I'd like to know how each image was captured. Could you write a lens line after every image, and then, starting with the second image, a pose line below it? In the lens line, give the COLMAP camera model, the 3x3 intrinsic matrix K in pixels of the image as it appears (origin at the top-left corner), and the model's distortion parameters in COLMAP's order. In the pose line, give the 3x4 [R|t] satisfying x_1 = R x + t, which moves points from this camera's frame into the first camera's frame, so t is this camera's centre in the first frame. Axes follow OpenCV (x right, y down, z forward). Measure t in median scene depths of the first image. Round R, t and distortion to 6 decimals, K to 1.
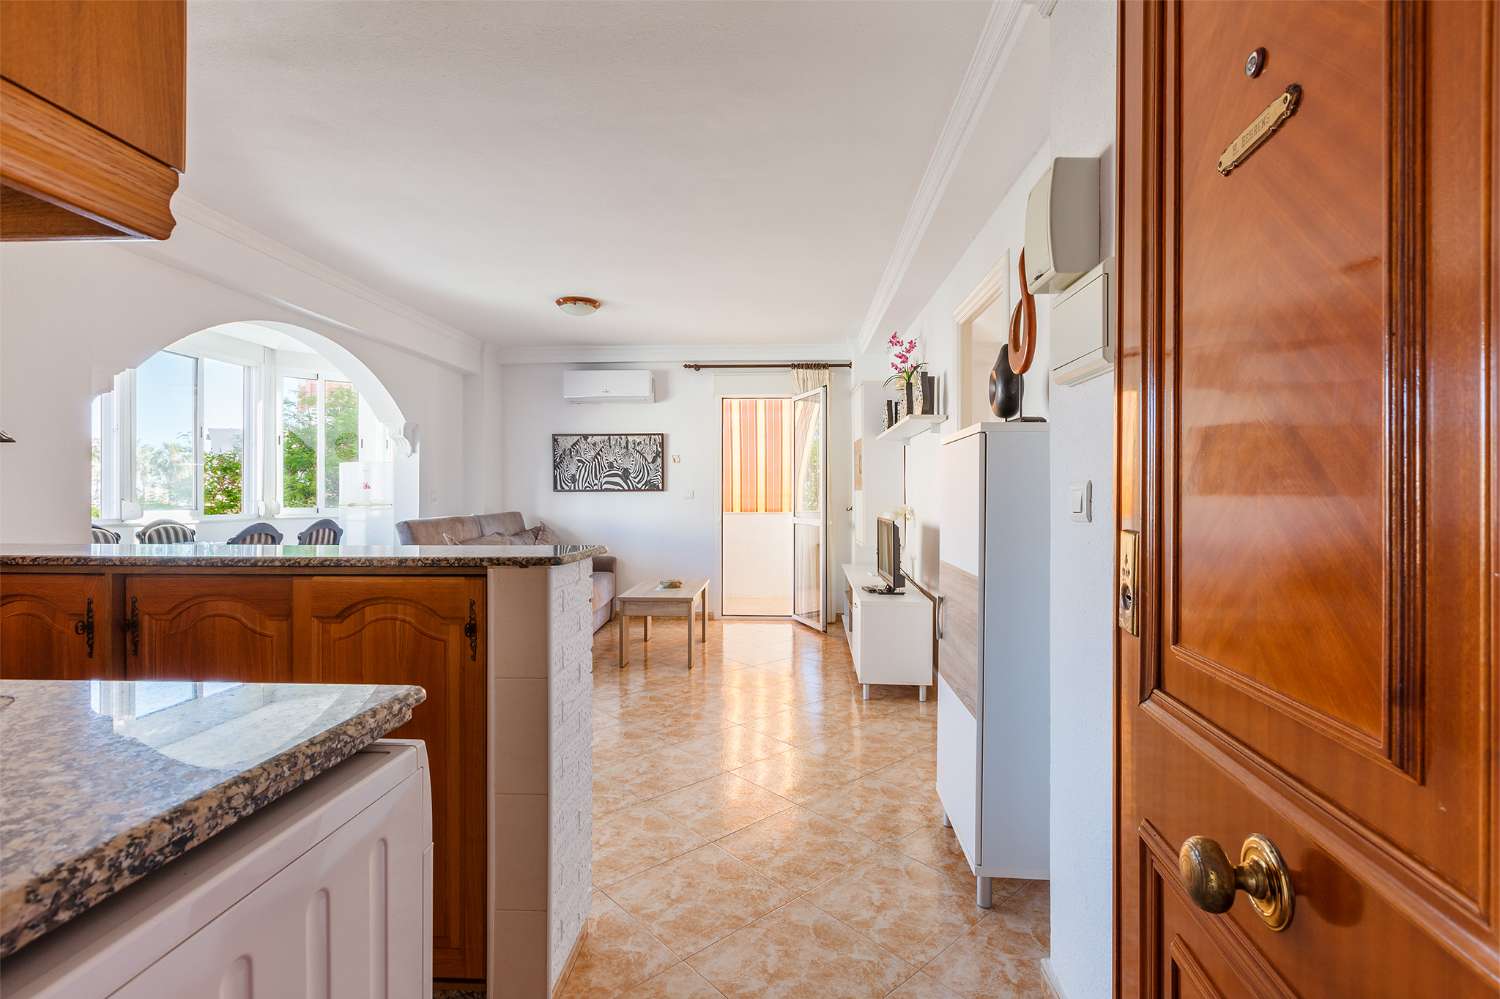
lens RADIAL K [[681.2, 0, 766.8], [0, 681.2, 498.8], [0, 0, 1]] dist [0.003118, -0.002005]
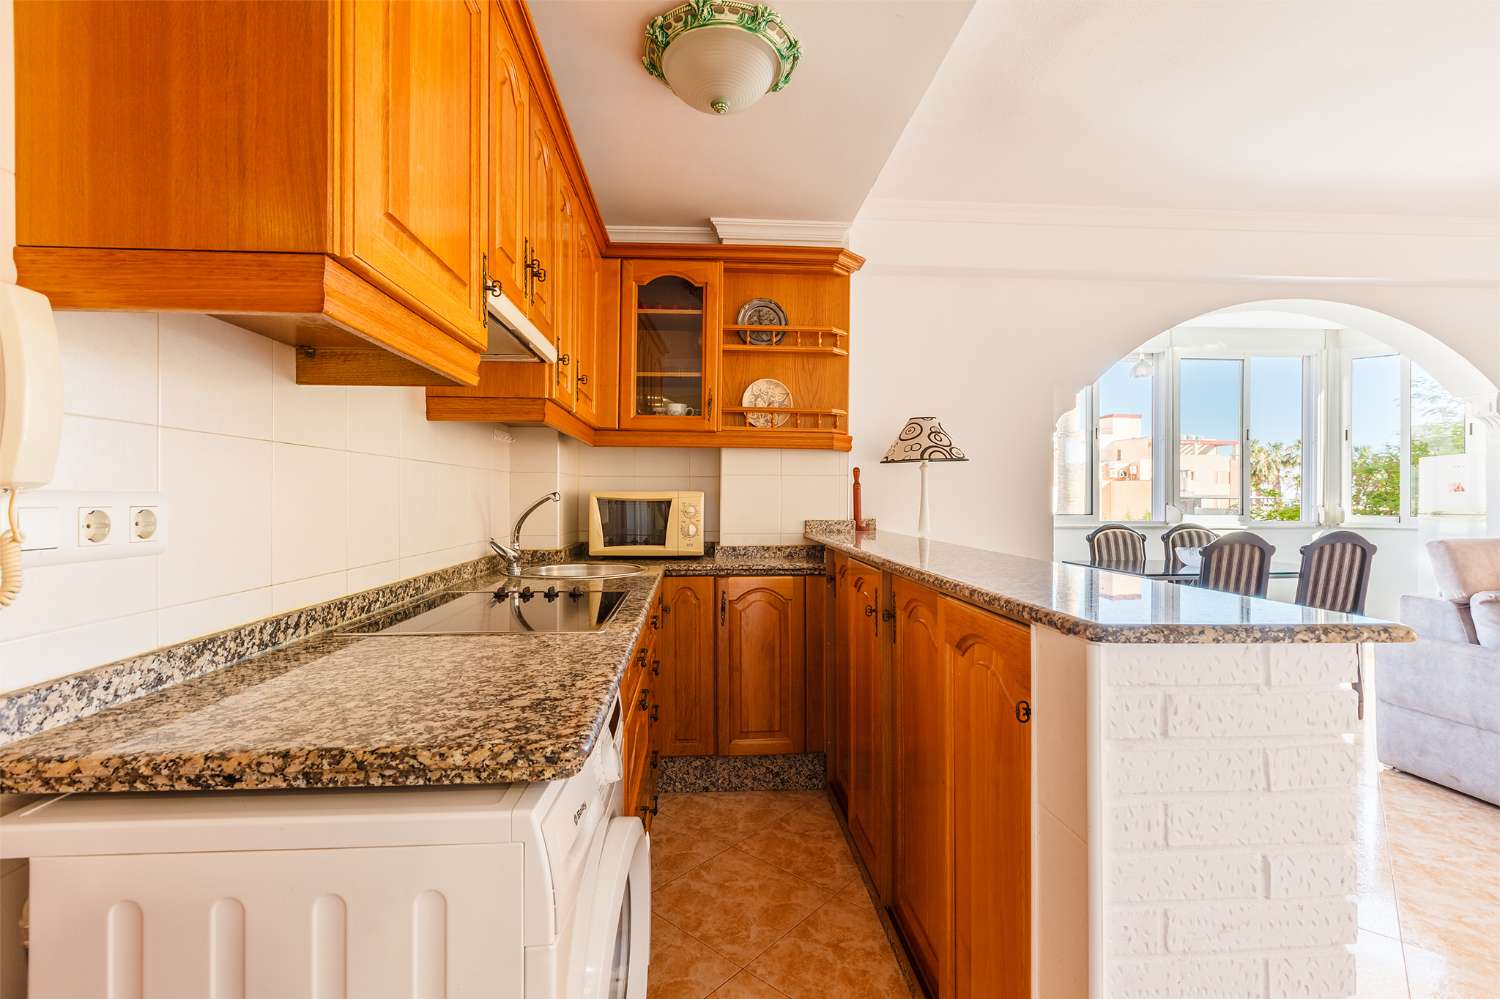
lens RADIAL K [[681.2, 0, 737.1], [0, 681.2, 495.5], [0, 0, 1]] dist [0.003118, -0.002005]
pose [[0.100729, -0.002145, -0.994912, 0.046265], [-0.006655, 0.999974, -0.002829, -0.003498], [0.994892, 0.006906, 0.100712, 0.158418]]
